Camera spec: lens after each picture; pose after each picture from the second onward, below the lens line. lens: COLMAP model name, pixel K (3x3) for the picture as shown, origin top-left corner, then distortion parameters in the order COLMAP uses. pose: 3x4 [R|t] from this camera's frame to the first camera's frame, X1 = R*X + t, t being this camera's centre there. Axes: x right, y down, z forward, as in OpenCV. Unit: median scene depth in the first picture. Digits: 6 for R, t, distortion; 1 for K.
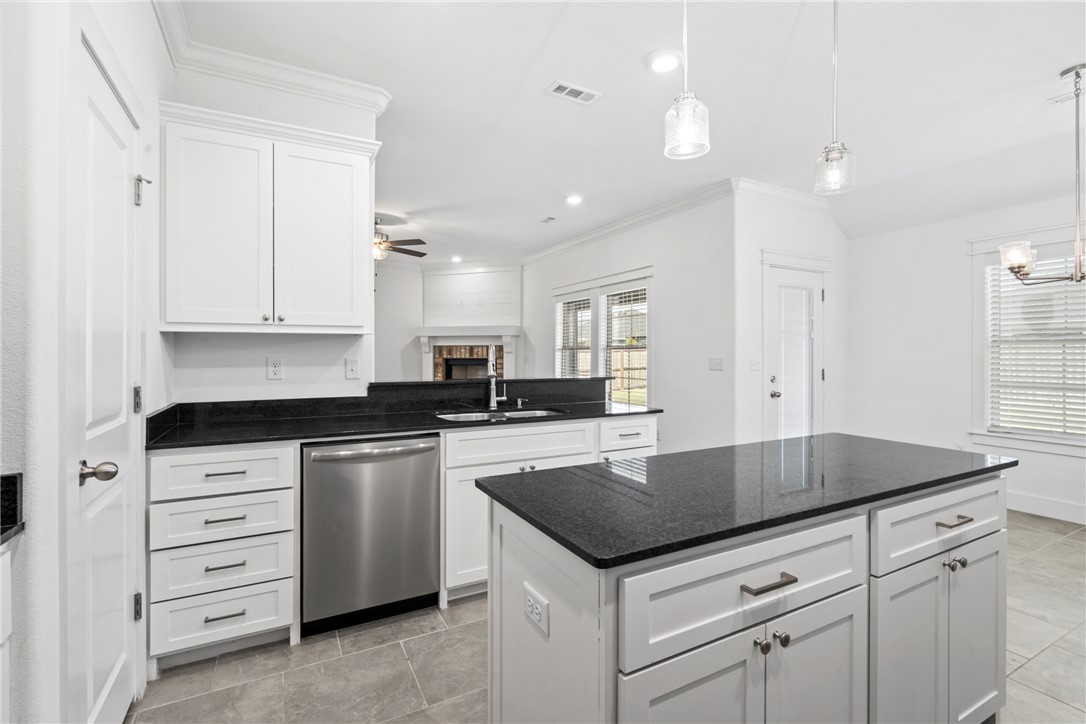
lens RADIAL K [[493.7, 0, 540.5], [0, 493.7, 361.3], [0, 0, 1]] dist [0.002085, -0.000999]
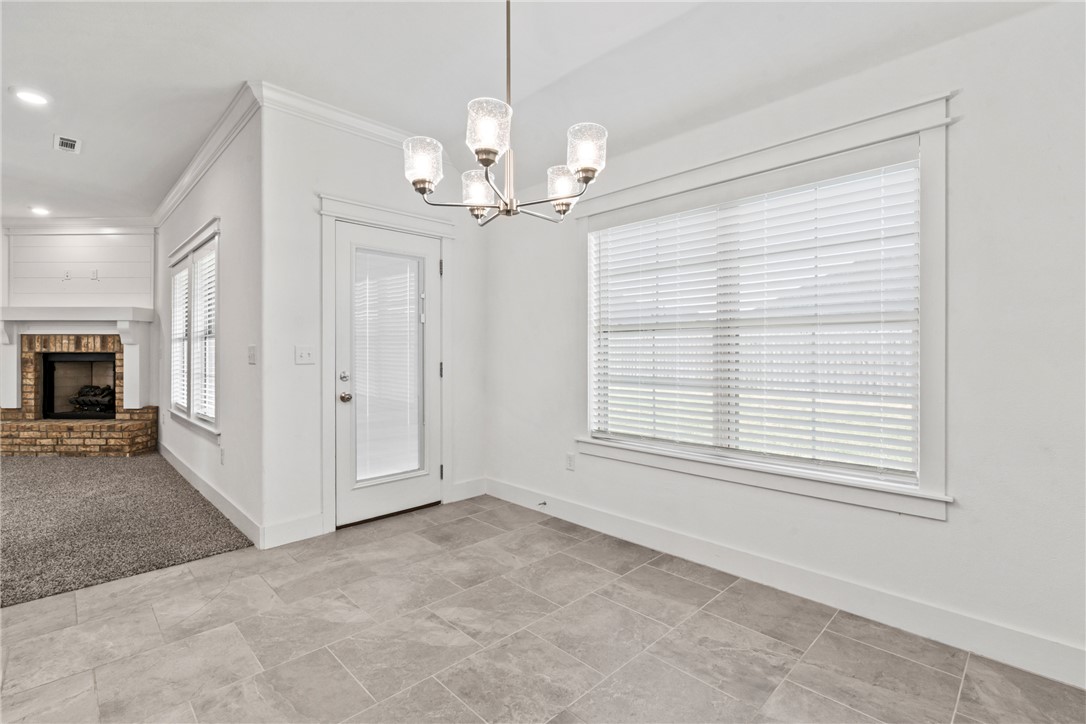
lens RADIAL K [[493.7, 0, 539.6], [0, 493.7, 350.9], [0, 0, 1]] dist [0.002085, -0.000999]
pose [[0.962765, 0.000079, 0.270341, 0.552065], [0.004499, 0.999857, -0.016315, 0.011929], [-0.270303, 0.016924, 0.962626, 0.226488]]
